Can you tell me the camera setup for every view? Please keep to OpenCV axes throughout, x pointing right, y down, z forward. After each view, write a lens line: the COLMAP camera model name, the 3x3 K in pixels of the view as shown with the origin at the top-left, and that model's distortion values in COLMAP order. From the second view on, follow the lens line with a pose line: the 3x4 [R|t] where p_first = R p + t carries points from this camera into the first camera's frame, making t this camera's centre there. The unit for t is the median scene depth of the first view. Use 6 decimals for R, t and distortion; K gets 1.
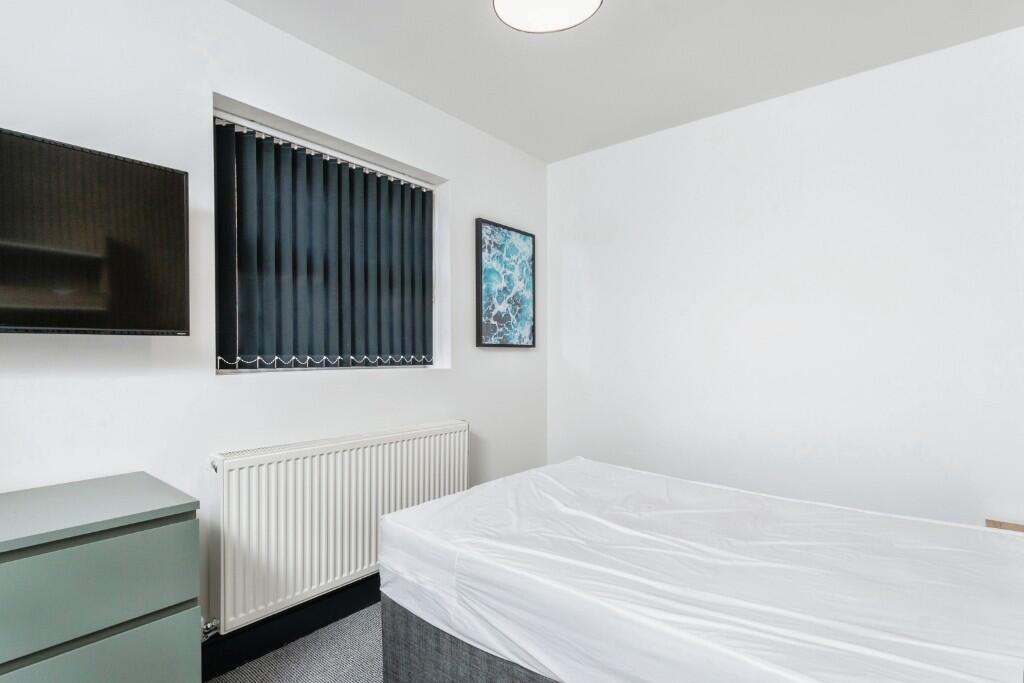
lens RADIAL K [[496.9, 0, 511.7], [0, 496.9, 346.3], [0, 0, 1]] dist [-0.000487, 0.000127]
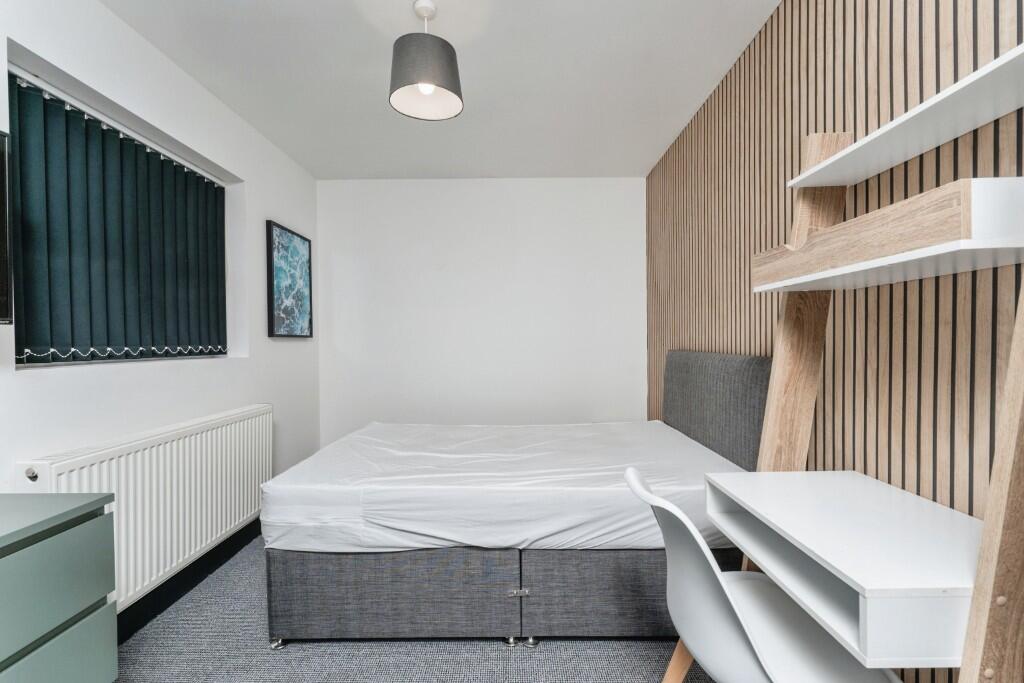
lens RADIAL K [[415.6, 0, 512.0], [0, 415.6, 341.5], [0, 0, 1]] dist [-0.001309, -0.000480]
pose [[0.778853, -0.013243, 0.627066, -0.224916], [0.006728, 0.999896, 0.012761, 0.002680], [-0.627170, -0.005720, 0.778862, -0.055086]]
